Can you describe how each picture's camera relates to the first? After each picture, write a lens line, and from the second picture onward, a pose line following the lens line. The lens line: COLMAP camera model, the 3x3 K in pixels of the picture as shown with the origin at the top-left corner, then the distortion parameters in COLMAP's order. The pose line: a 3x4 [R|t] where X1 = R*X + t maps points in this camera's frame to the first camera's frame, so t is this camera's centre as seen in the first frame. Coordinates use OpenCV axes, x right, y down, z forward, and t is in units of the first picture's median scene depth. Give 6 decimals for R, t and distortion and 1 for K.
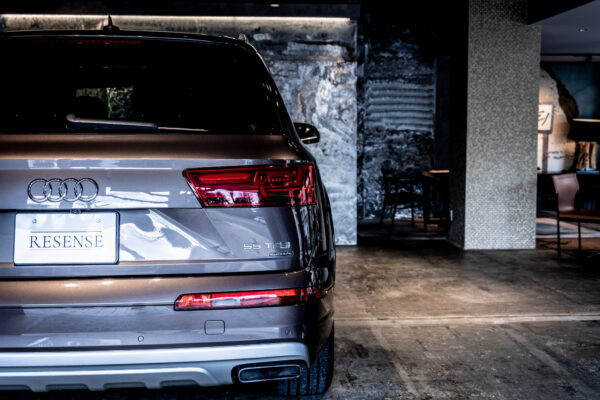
lens RADIAL K [[745.2, 0, 300.1], [0, 745.2, 193.8], [0, 0, 1]] dist [-0.002547, 0.000000]
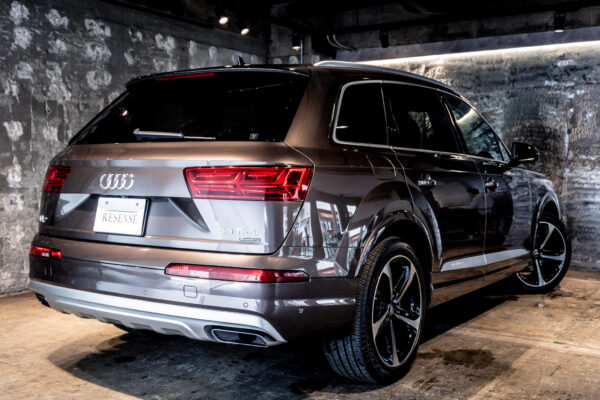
lens RADIAL K [[665.9, 0, 300.6], [0, 665.9, 202.4], [0, 0, 1]] dist [0.013878, 0.000000]
pose [[0.789703, 0.039121, -0.612240, 0.225698], [-0.056547, 0.998358, -0.009144, 0.008289], [0.610877, 0.041841, 0.790619, 0.064324]]
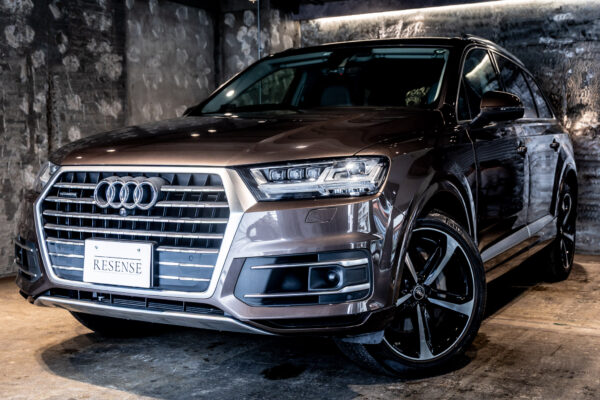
lens RADIAL K [[798.0, 0, 298.7], [0, 798.0, 204.1], [0, 0, 1]] dist [0.019977, 0.000000]
pose [[0.824791, 0.033835, -0.564424, 0.231708], [-0.041673, 0.999131, -0.001003, 0.025874], [0.563900, 0.024348, 0.825484, 0.040257]]
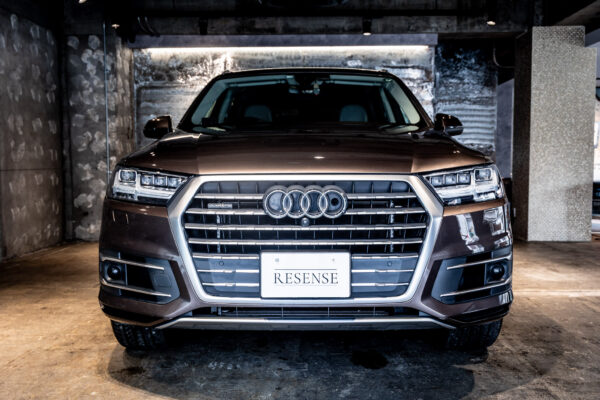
lens RADIAL K [[594.2, 0, 300.4], [0, 594.2, 199.6], [0, 0, 1]] dist [0.015254, 0.000000]
pose [[0.993380, 0.003495, -0.114824, -0.026175], [-0.005314, 0.999865, -0.015544, 0.026692], [0.114754, 0.016051, 0.993264, 0.032608]]
